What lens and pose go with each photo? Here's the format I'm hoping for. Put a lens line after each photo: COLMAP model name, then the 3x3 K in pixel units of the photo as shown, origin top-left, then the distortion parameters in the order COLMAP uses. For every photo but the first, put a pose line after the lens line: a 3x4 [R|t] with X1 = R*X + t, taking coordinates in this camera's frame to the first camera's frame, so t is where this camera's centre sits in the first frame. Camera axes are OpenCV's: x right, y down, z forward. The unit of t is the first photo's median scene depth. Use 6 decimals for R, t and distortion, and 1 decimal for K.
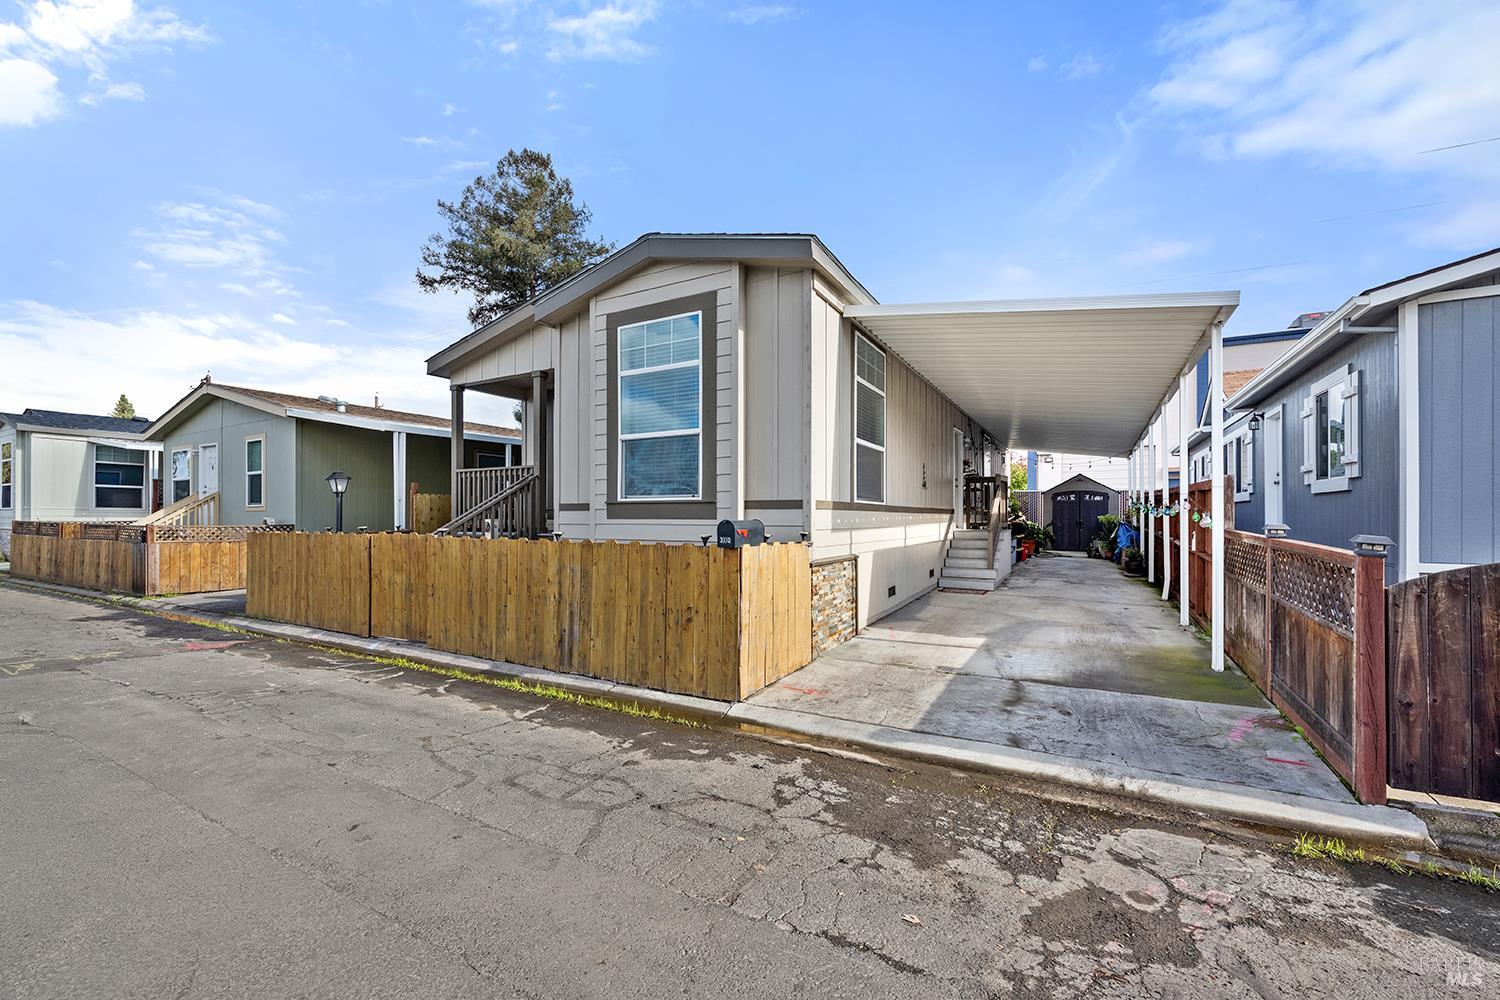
lens RADIAL K [[607.5, 0, 747.1], [0, 607.5, 521.1], [0, 0, 1]] dist [-0.001979, -0.000208]
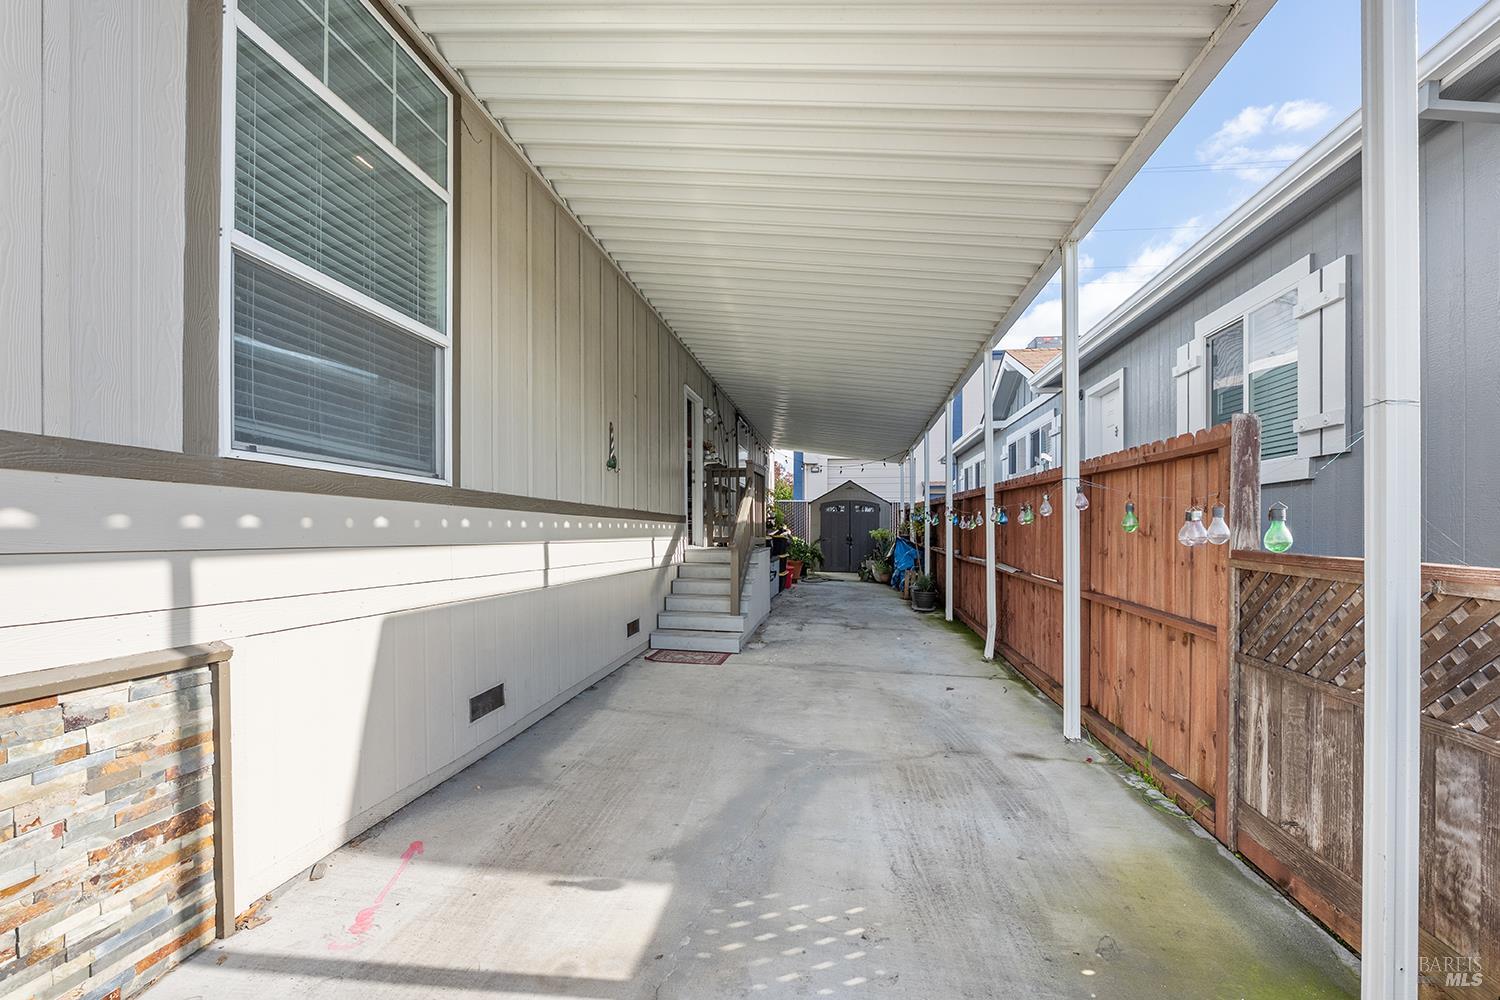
lens RADIAL K [[607.5, 0, 747.1], [0, 607.5, 521.1], [0, 0, 1]] dist [-0.001979, -0.000208]
pose [[0.937678, 0.012575, 0.347277, 0.176240], [-0.003162, 0.999612, -0.027657, 0.003152], [-0.347491, 0.024835, 0.937355, 0.376233]]
